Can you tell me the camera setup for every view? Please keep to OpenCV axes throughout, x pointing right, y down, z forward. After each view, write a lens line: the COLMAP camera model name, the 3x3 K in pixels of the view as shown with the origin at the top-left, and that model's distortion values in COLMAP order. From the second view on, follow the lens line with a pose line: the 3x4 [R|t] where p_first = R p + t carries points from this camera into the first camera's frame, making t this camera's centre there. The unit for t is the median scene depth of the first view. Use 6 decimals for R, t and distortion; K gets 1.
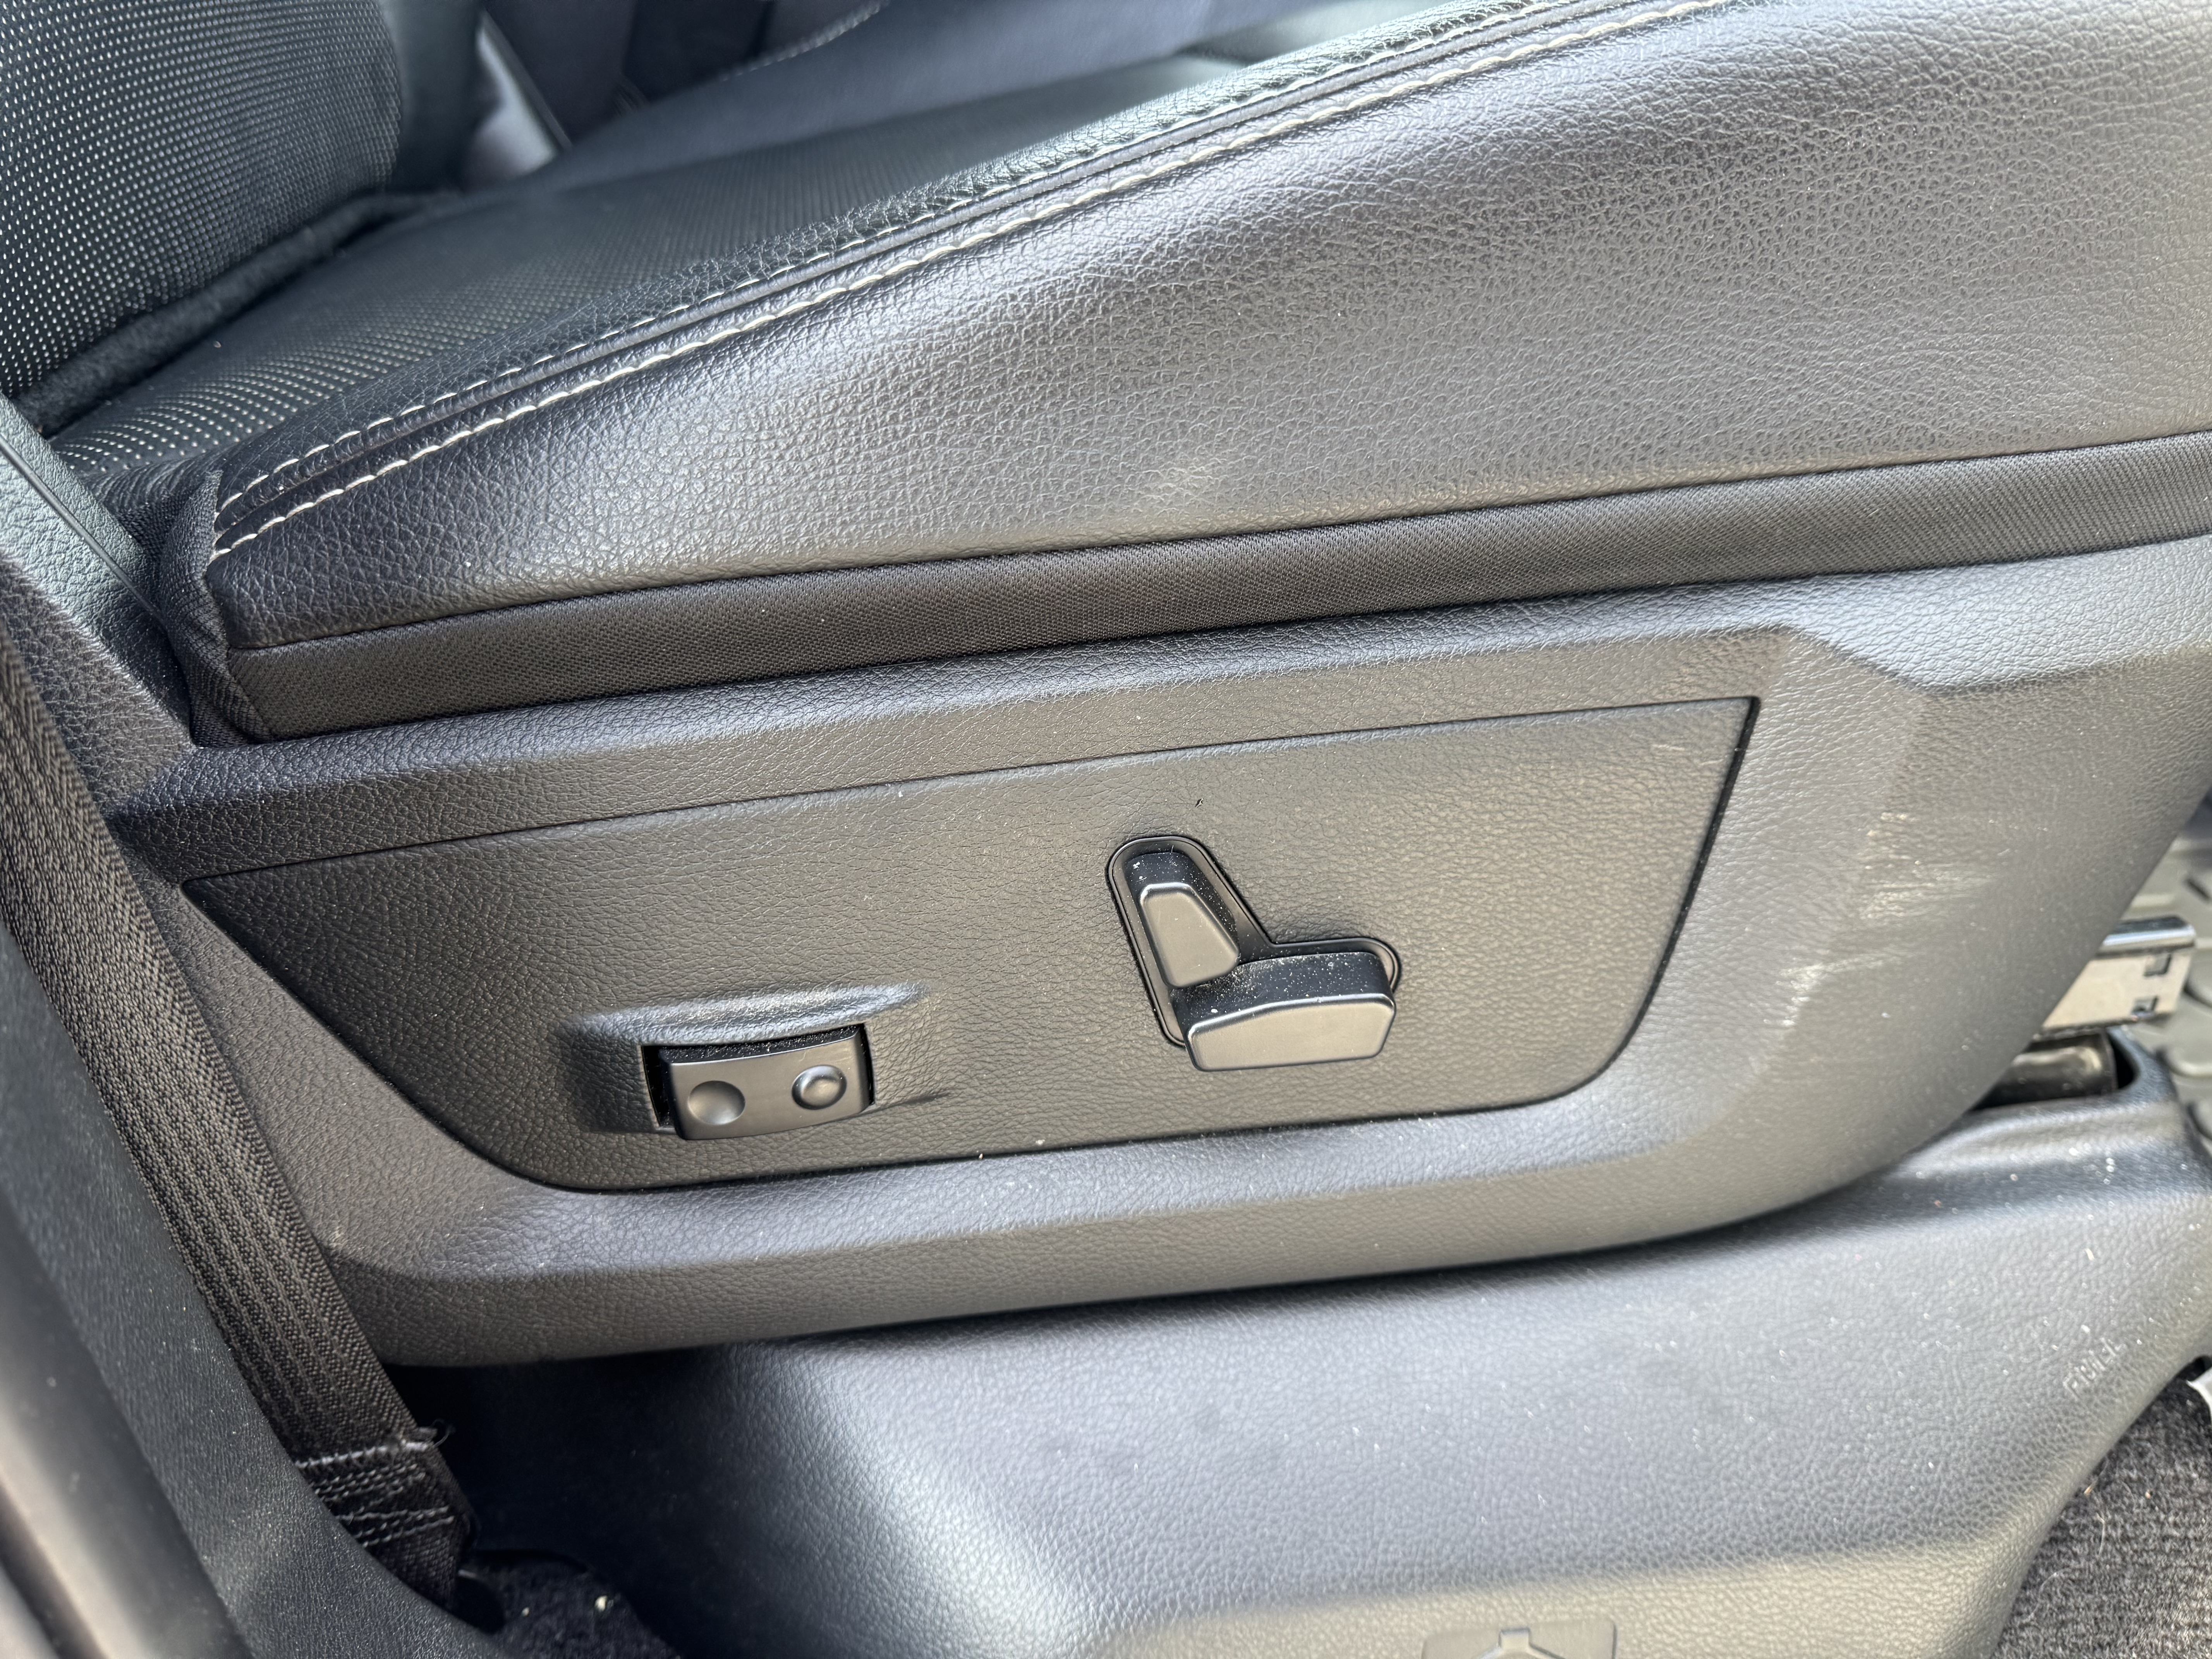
lens RADIAL K [[1696.1, 0, 1097.4], [0, 1696.1, 827.2], [0, 0, 1]] dist [-0.014972, 0.007273]
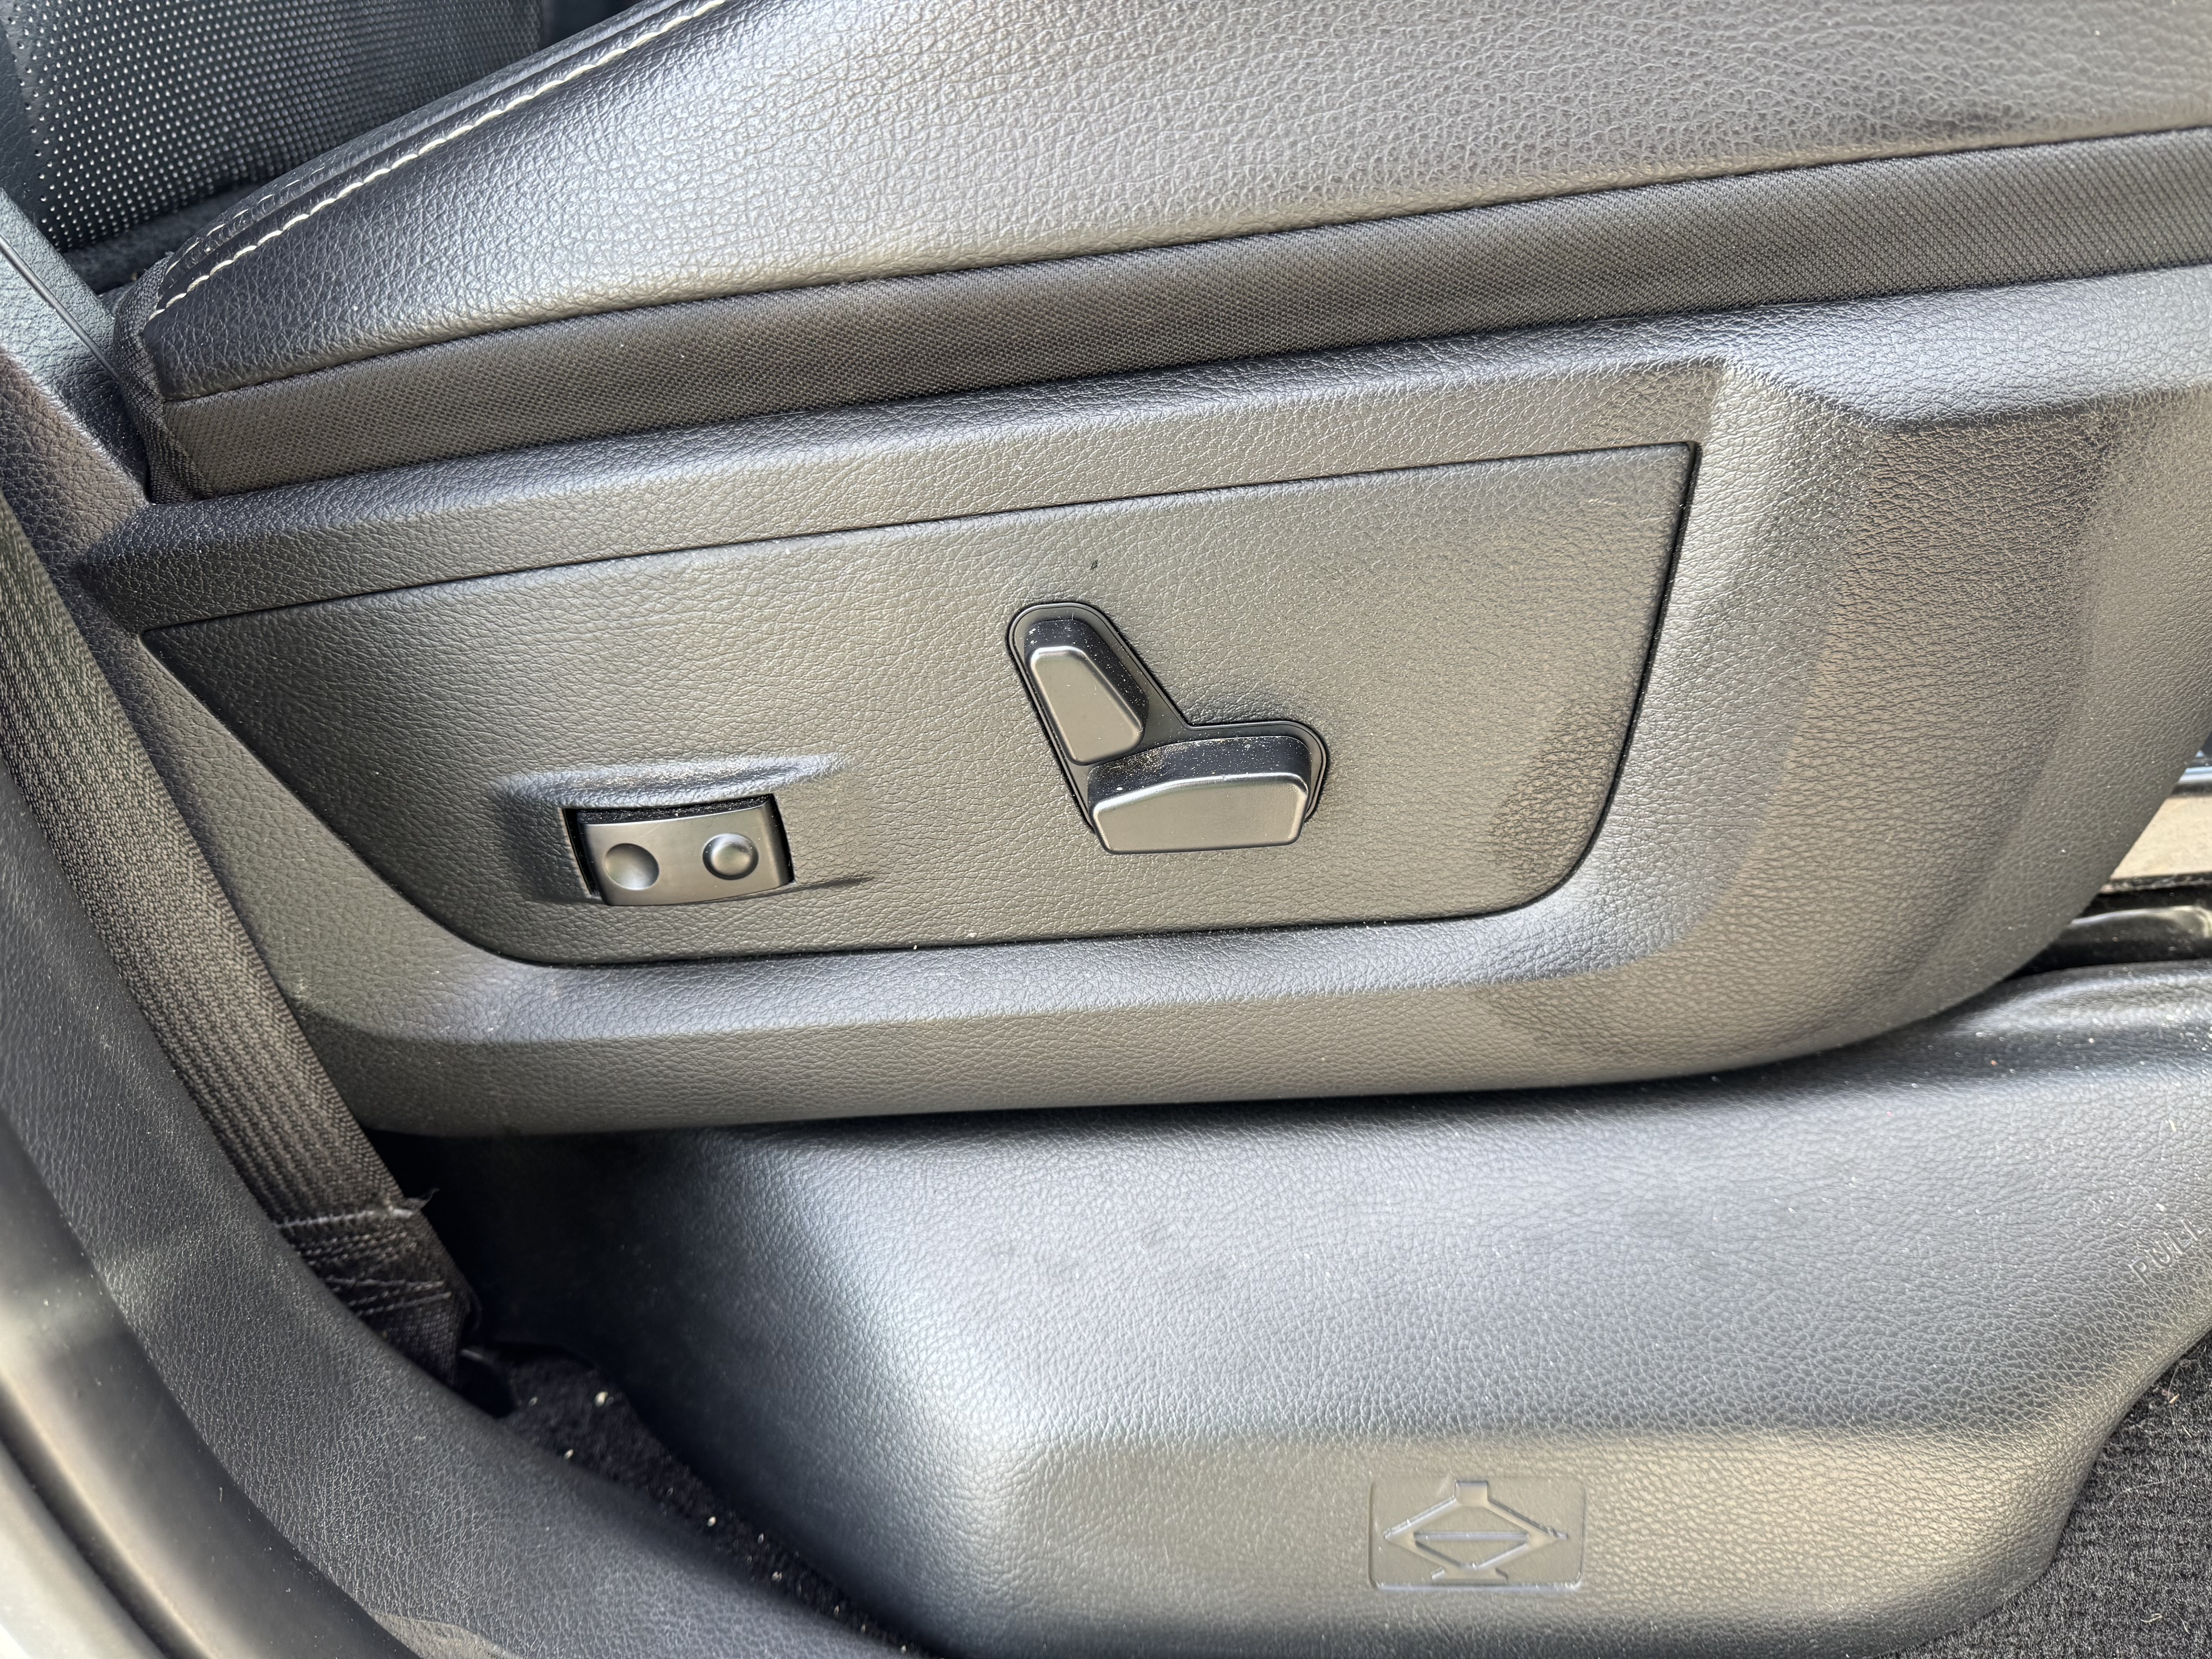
lens RADIAL K [[1696.1, 0, 1097.4], [0, 1696.1, 827.2], [0, 0, 1]] dist [-0.014972, 0.007273]
pose [[0.984610, 0.020164, -0.173599, 0.223336], [-0.020076, 0.999796, 0.002263, 0.128396], [0.173609, 0.001257, 0.984814, 0.042818]]
